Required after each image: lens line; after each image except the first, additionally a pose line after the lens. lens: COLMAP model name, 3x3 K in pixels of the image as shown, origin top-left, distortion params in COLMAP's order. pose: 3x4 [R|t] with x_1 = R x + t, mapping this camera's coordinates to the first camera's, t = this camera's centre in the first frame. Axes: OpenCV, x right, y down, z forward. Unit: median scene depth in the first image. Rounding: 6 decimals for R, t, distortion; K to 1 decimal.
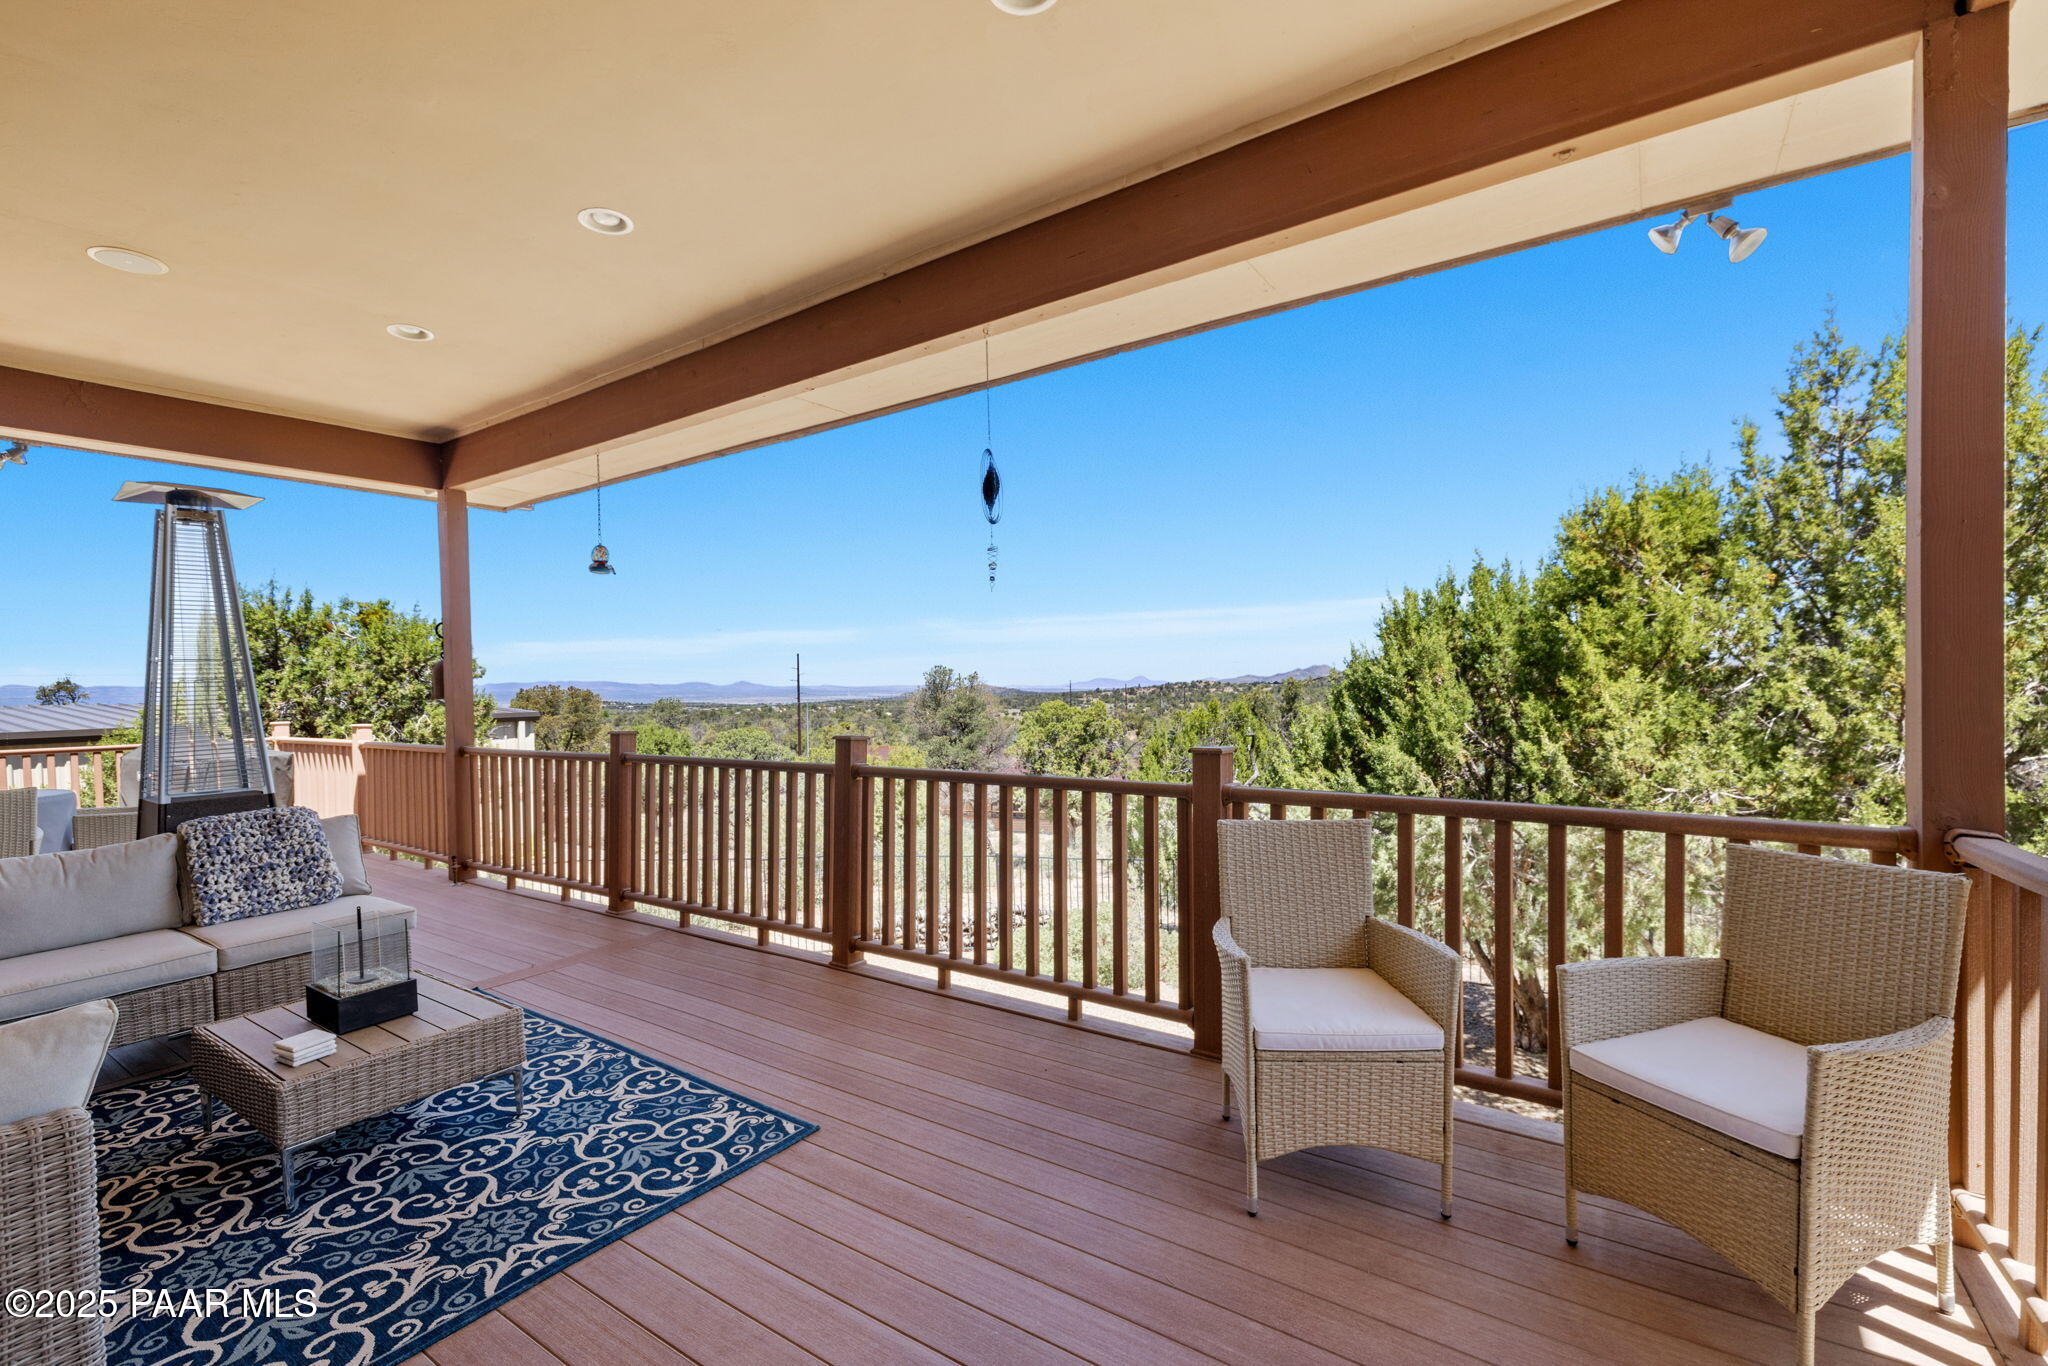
lens RADIAL K [[892.5, 0, 1020.0], [0, 892.5, 716.6], [0, 0, 1]] dist [-0.001455, -0.000263]
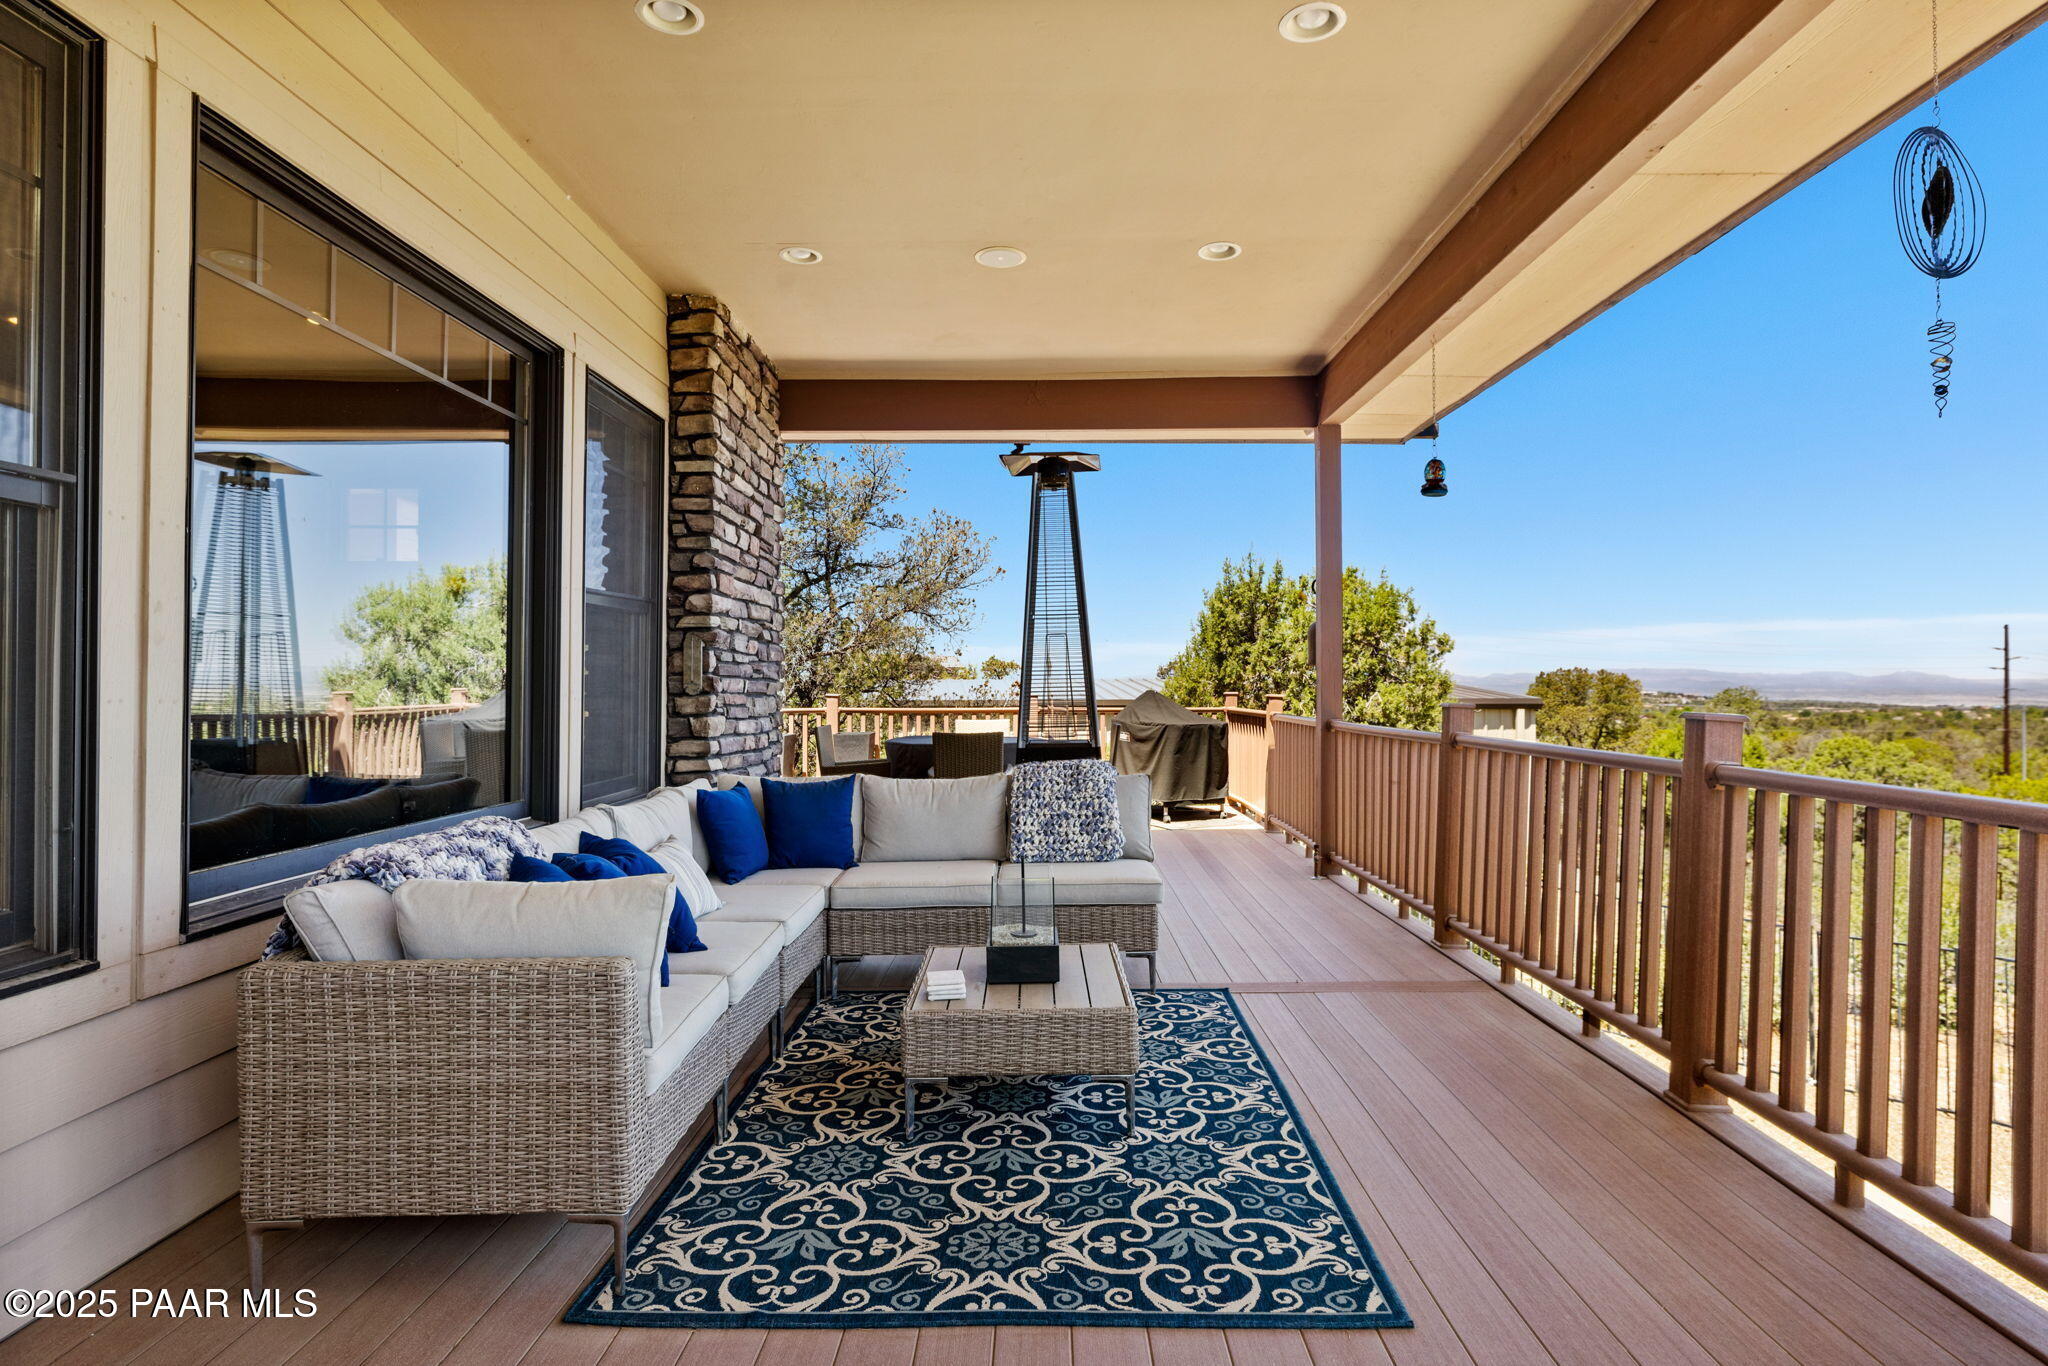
lens RADIAL K [[1126.1, 0, 1024.4], [0, 1126.1, 676.7], [0, 0, 1]] dist [-0.002185, 0.000203]
pose [[0.565748, 0.015203, -0.824438, 0.189333], [-0.041501, 0.999088, -0.010056, 0.027185], [0.823533, 0.039904, 0.565863, 0.245880]]
